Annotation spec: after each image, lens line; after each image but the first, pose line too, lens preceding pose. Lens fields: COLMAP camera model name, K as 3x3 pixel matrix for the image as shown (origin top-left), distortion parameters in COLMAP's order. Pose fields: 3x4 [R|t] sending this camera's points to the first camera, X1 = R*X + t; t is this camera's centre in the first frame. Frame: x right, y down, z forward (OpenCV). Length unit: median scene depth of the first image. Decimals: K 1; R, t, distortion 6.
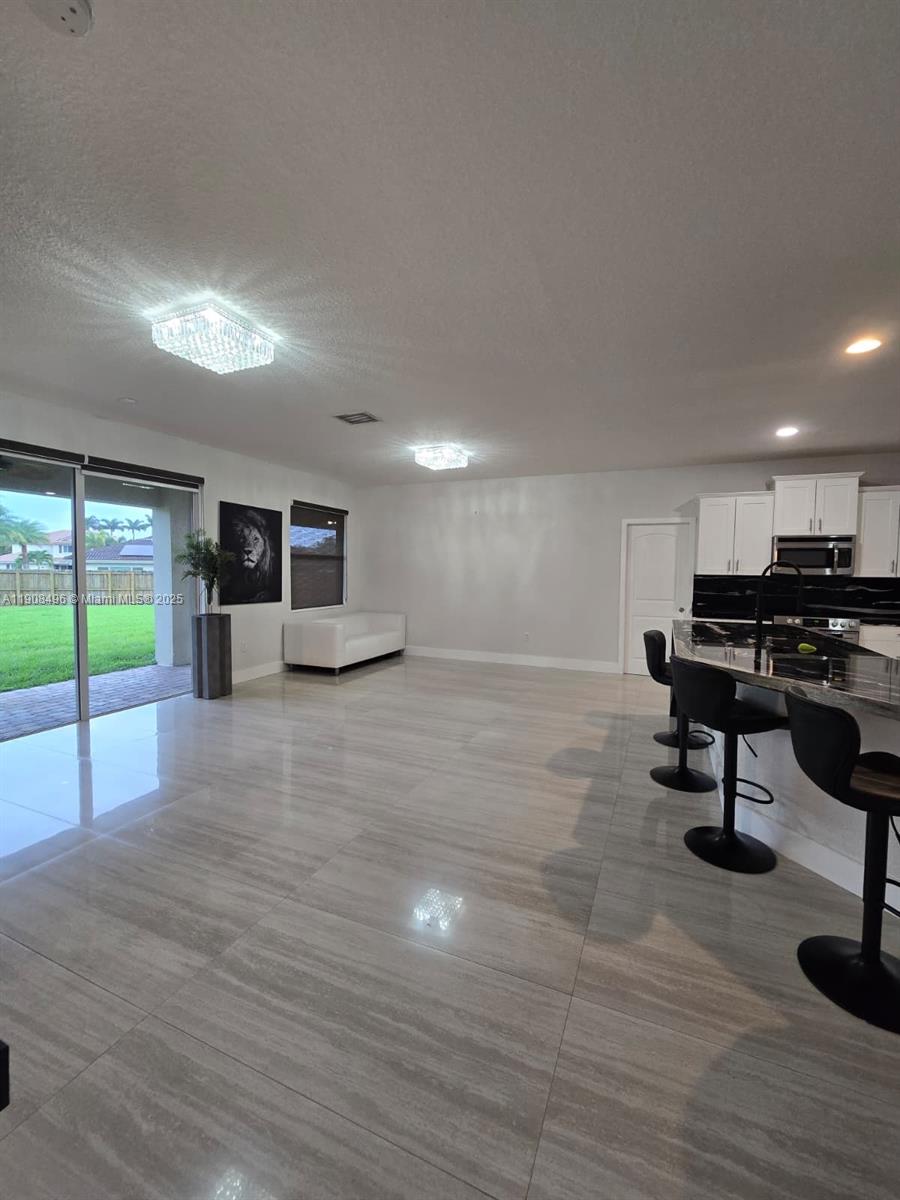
lens RADIAL K [[493.6, 0, 456.9], [0, 493.6, 592.5], [0, 0, 1]] dist [-0.004580, 0.000575]
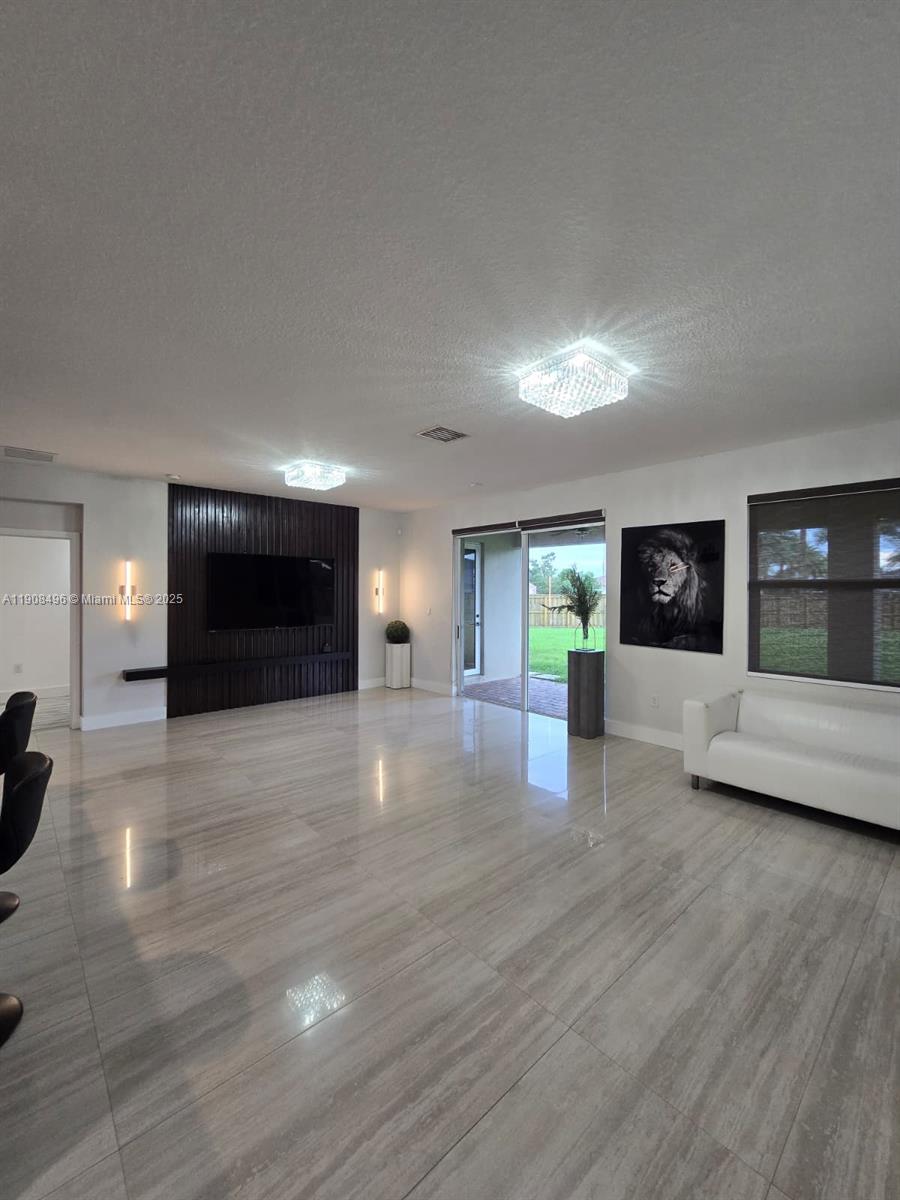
lens RADIAL K [[493.6, 0, 457.9], [0, 493.6, 593.8], [0, 0, 1]] dist [-0.004580, 0.000575]
pose [[-0.416774, -0.007319, -0.908981, 0.498580], [-0.051121, 0.998574, 0.015399, -0.069099], [0.907571, 0.052886, -0.416554, 1.189858]]
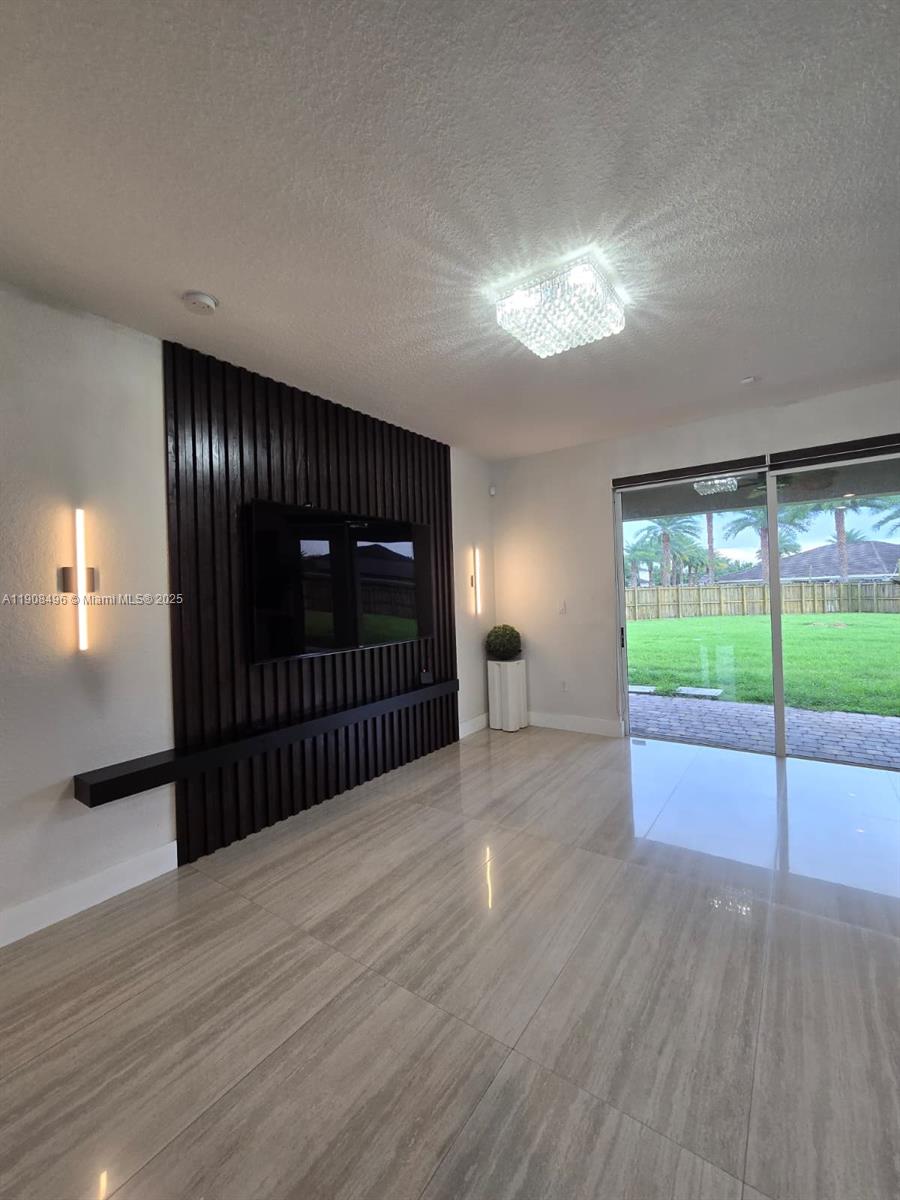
lens RADIAL K [[493.6, 0, 454.6], [0, 493.6, 590.7], [0, 0, 1]] dist [-0.004580, 0.000575]
pose [[-0.216186, -0.009400, -0.976307, 0.188361], [-0.014655, 0.999872, -0.006381, -0.016628], [0.976242, 0.012929, -0.216296, 0.530399]]
